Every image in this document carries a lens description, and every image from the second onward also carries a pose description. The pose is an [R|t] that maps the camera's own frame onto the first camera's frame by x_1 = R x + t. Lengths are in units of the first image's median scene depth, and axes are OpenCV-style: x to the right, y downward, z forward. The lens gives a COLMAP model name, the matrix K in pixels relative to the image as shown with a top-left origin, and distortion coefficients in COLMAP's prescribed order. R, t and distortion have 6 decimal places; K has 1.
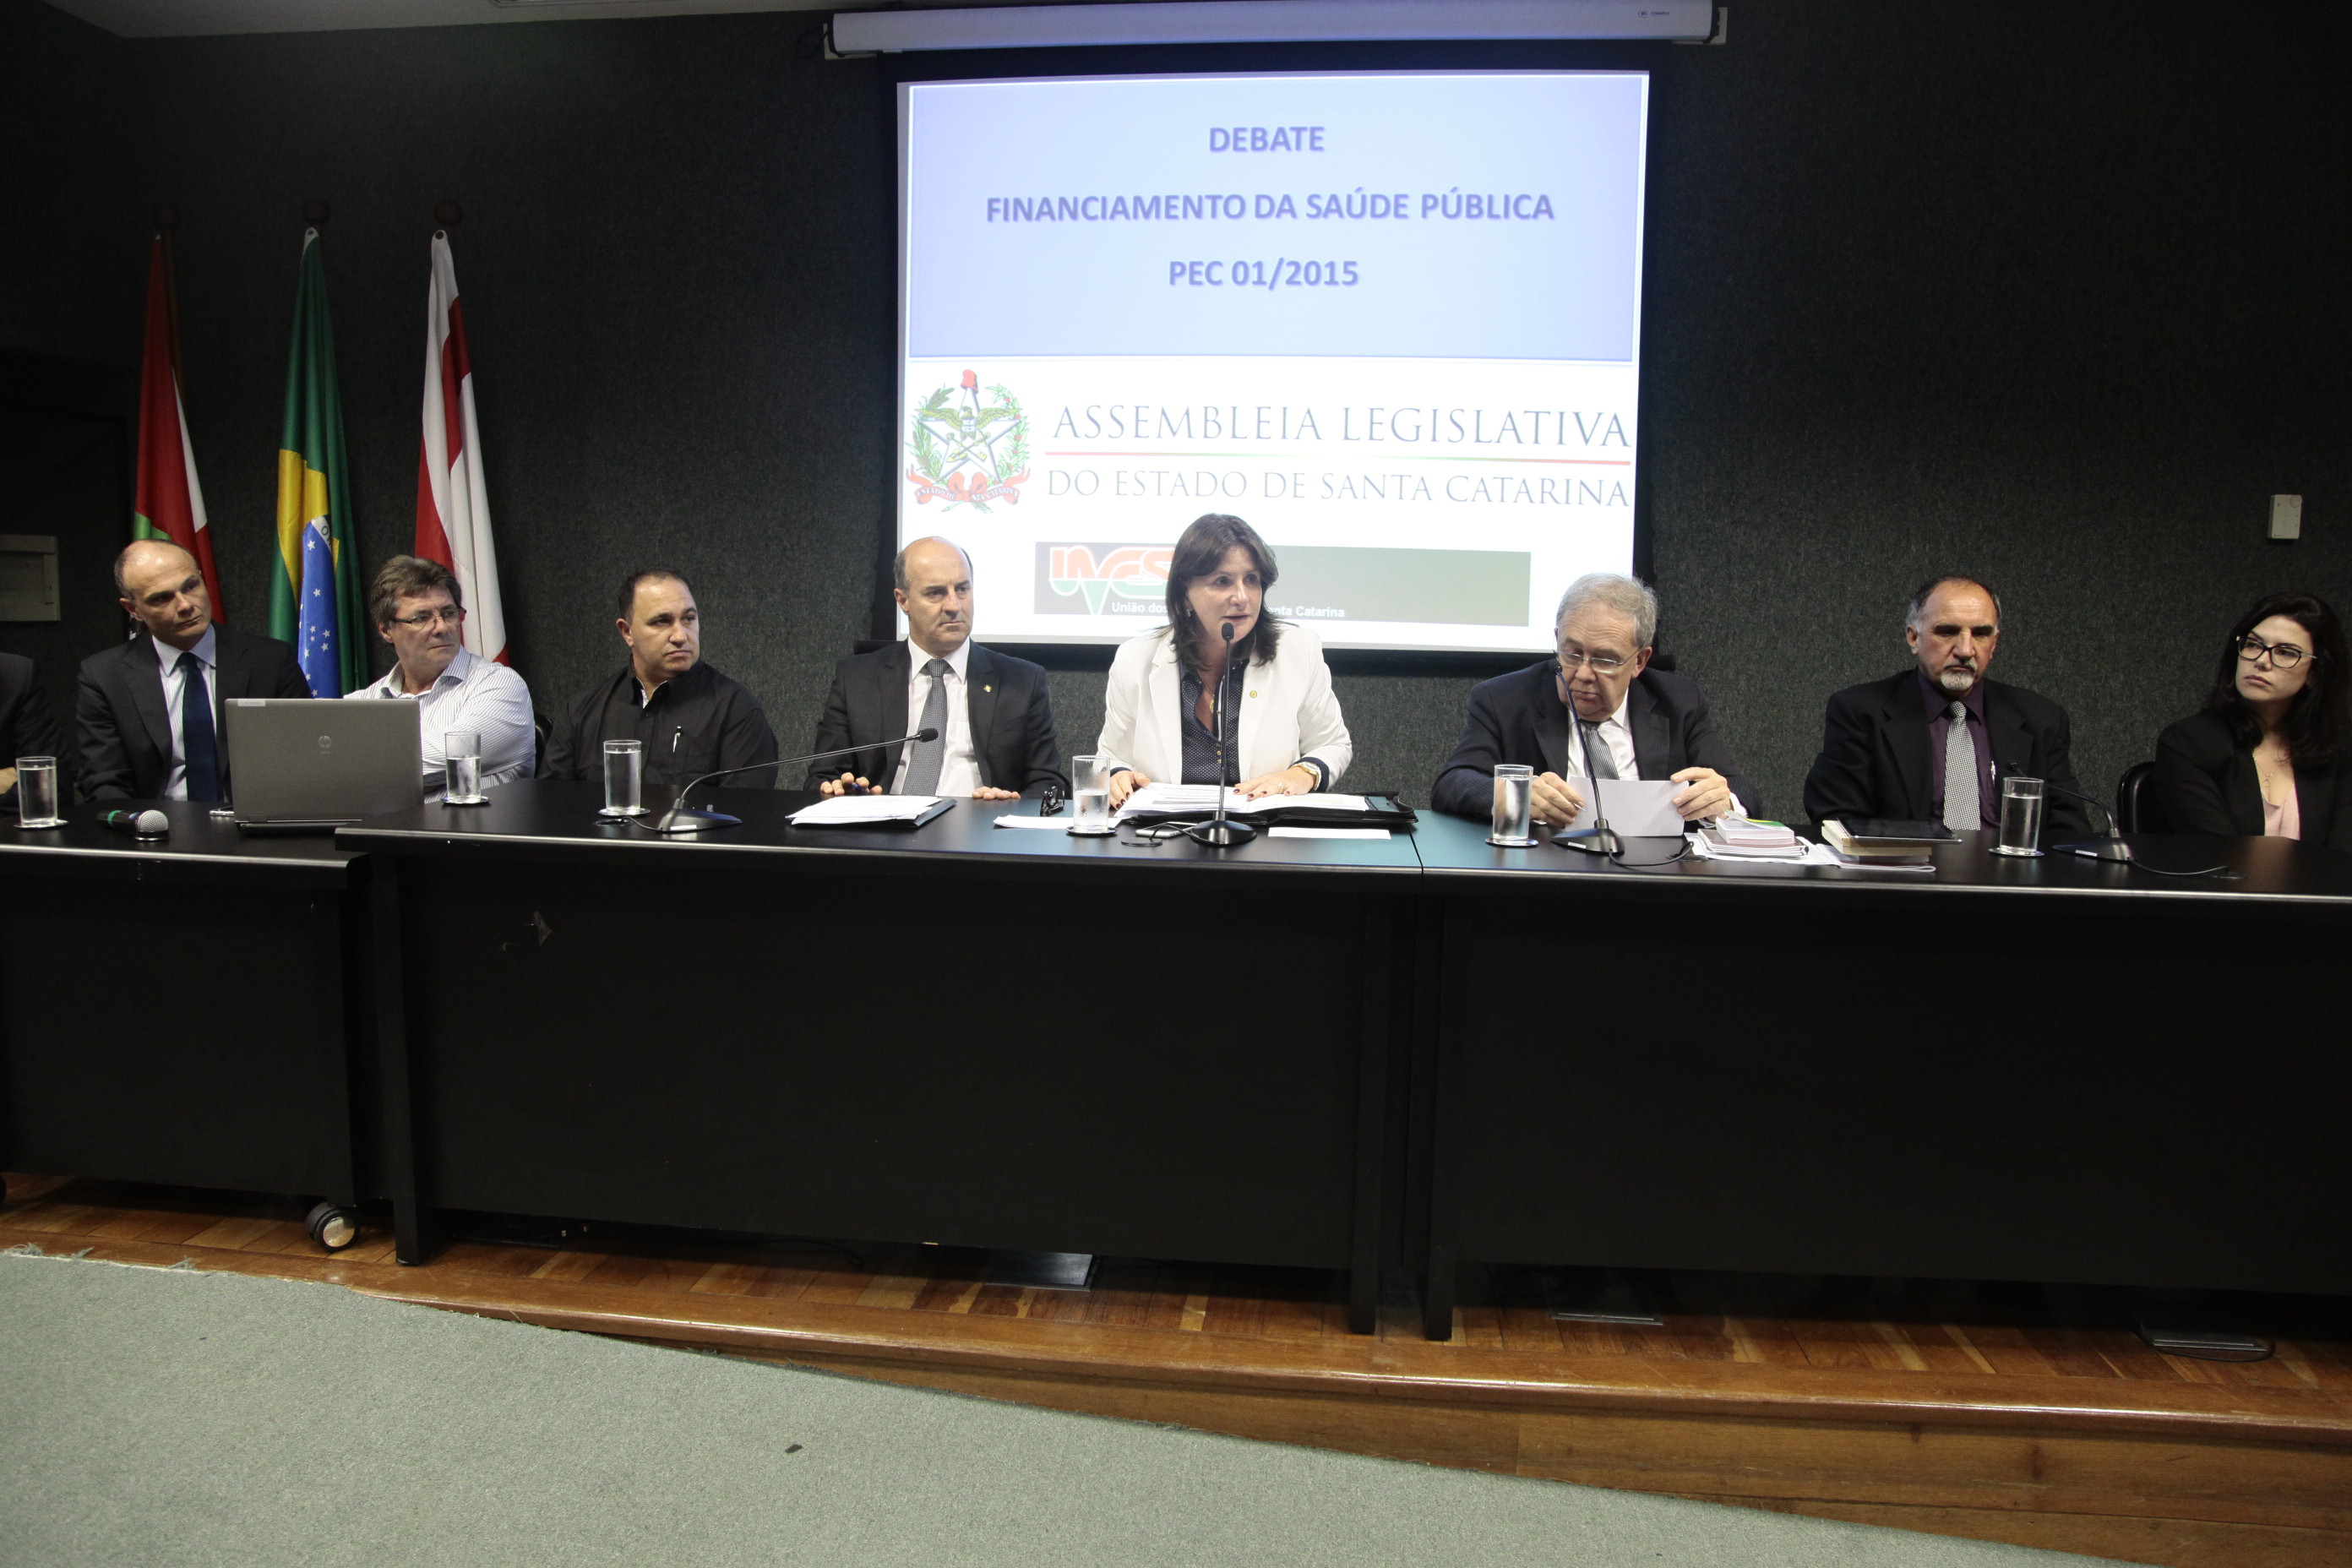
lens RADIAL K [[1632.0, 0, 1173.8], [0, 1632.0, 784.7], [0, 0, 1]] dist [-0.114689, 0.064118]
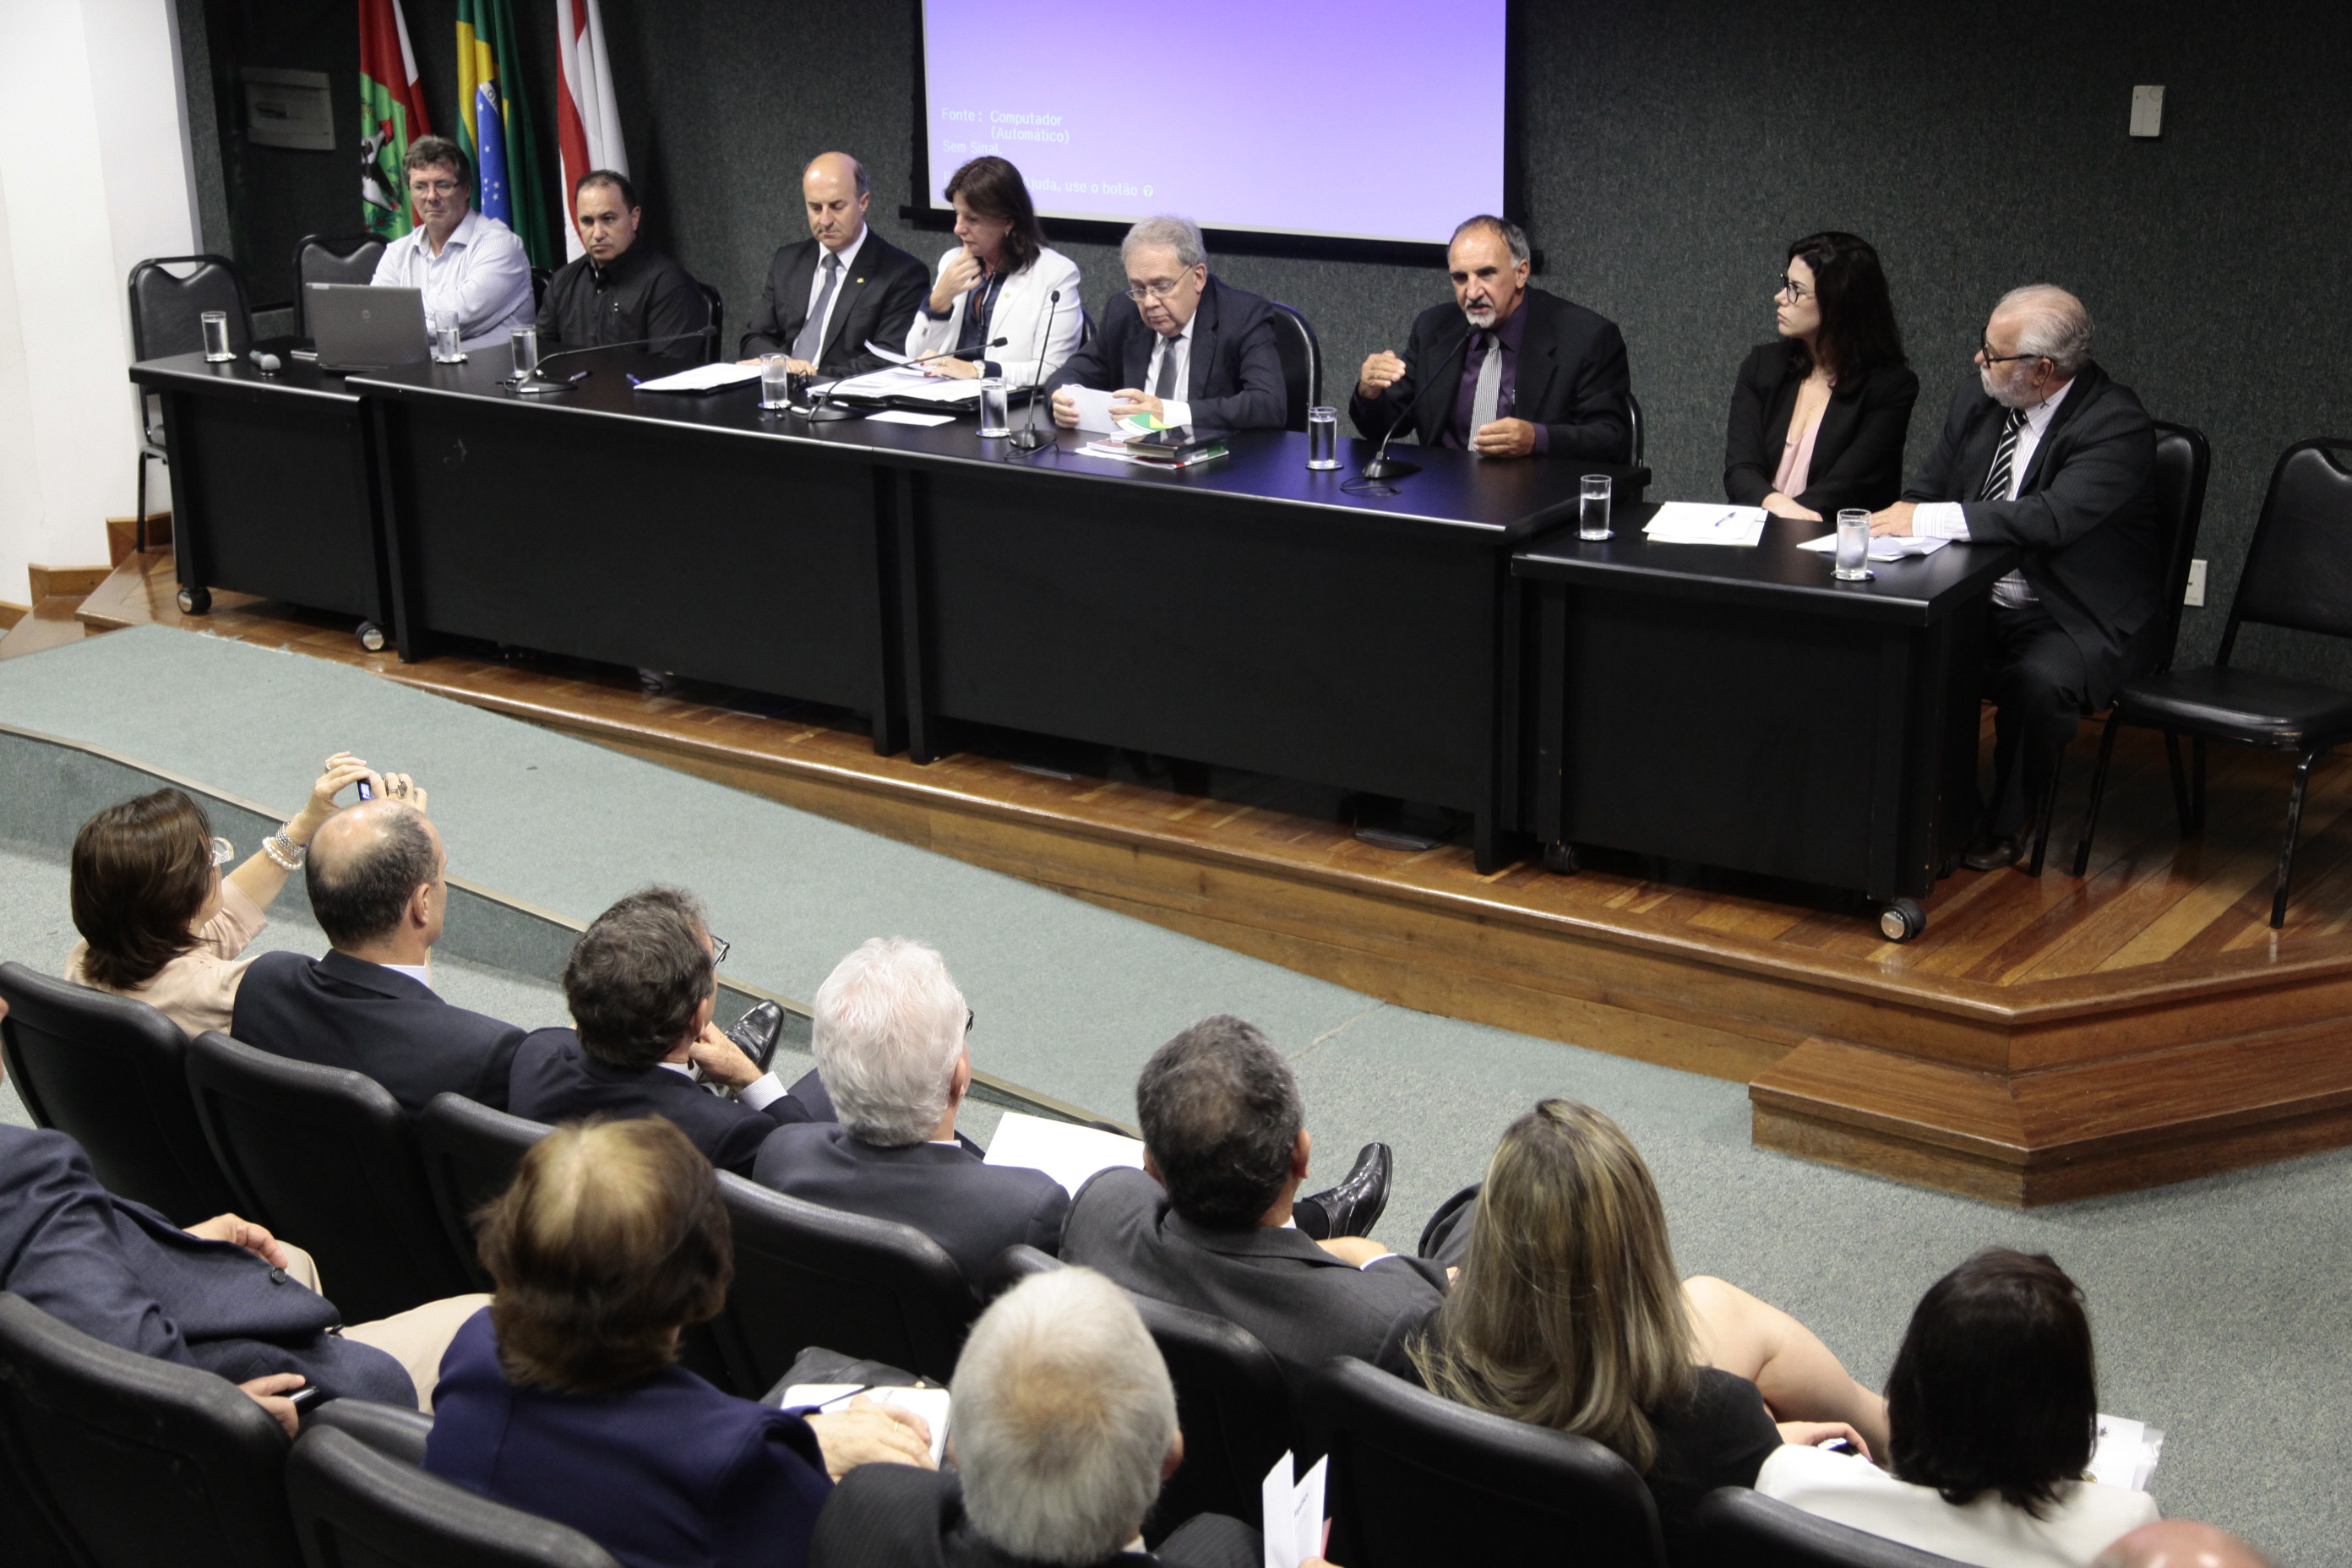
lens RADIAL K [[3220.5, 0, 1174.7], [0, 3220.5, 783.2], [0, 0, 1]] dist [0.160398, 0.000000]
pose [[0.874309, 0.110984, -0.472510, 1.150965], [-0.023709, 0.982110, 0.186811, -0.131069], [0.484790, -0.152128, 0.861299, -0.946864]]
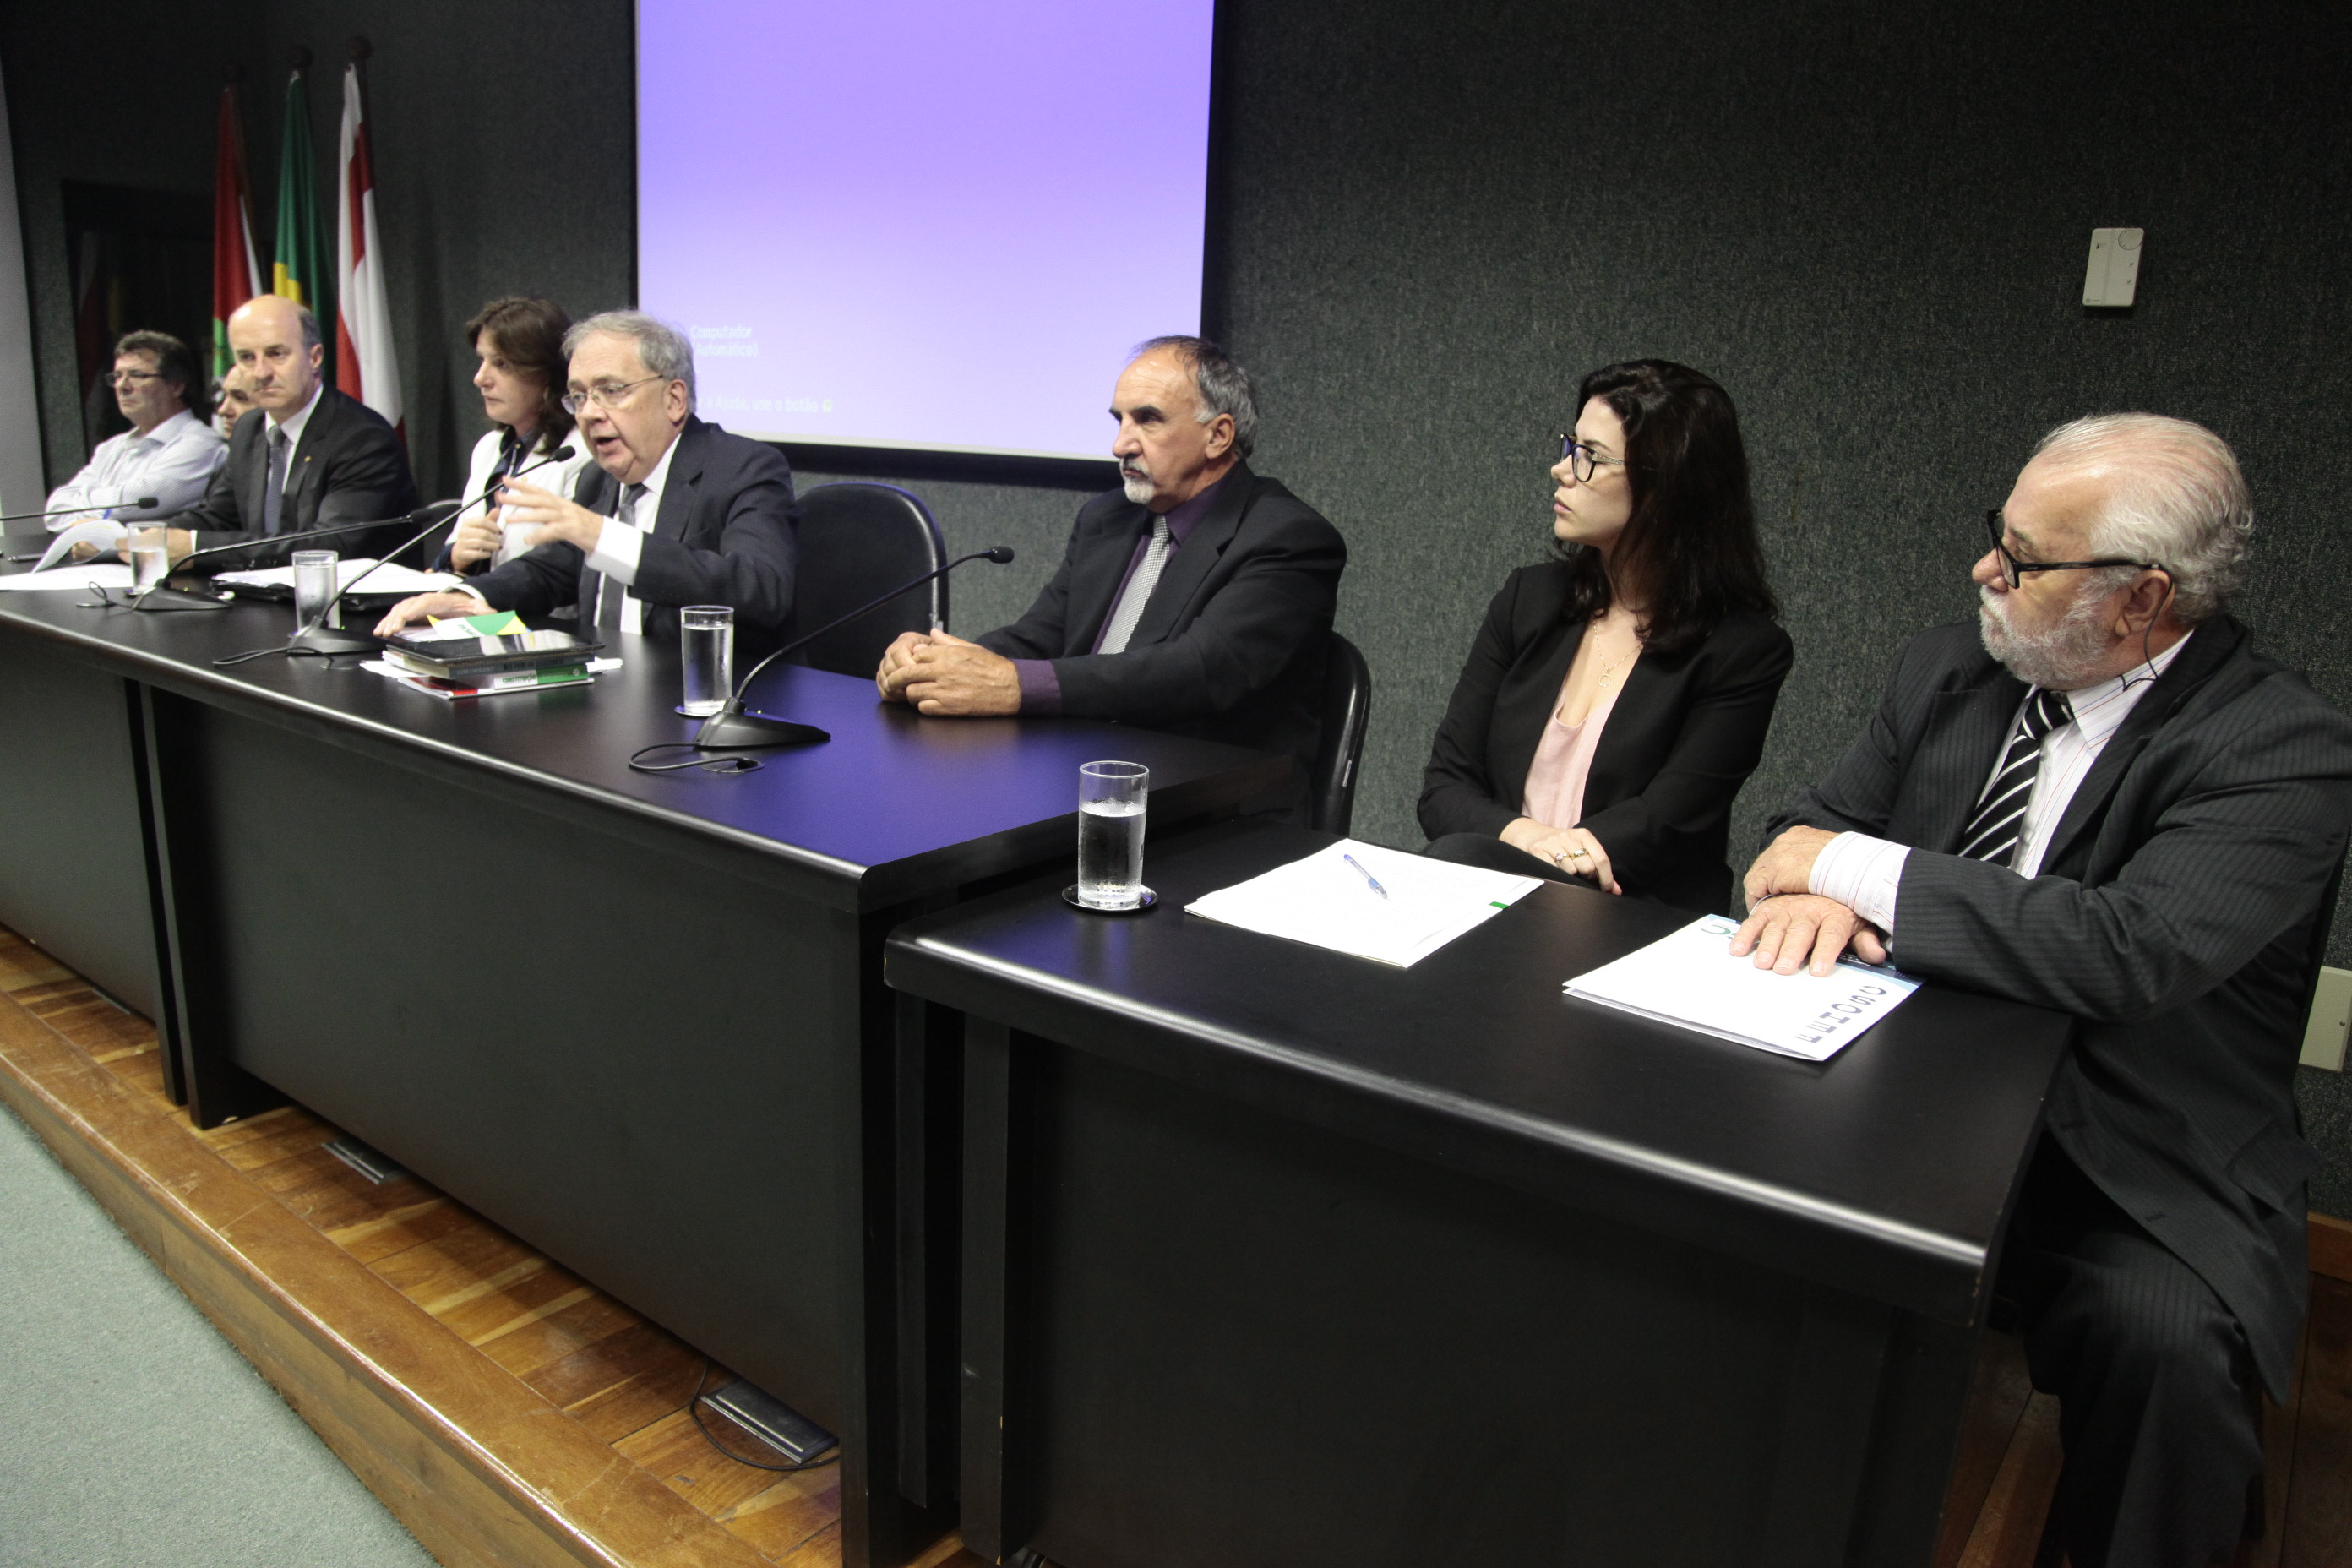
lens RADIAL K [[1632.0, 0, 1182.0], [0, 1632.0, 786.6], [0, 0, 1]] dist [-0.114689, 0.064118]
pose [[0.854714, 0.137219, -0.500635, 0.729942], [-0.089224, 0.988911, 0.118722, -0.019746], [0.511375, -0.056805, 0.857478, 0.315137]]
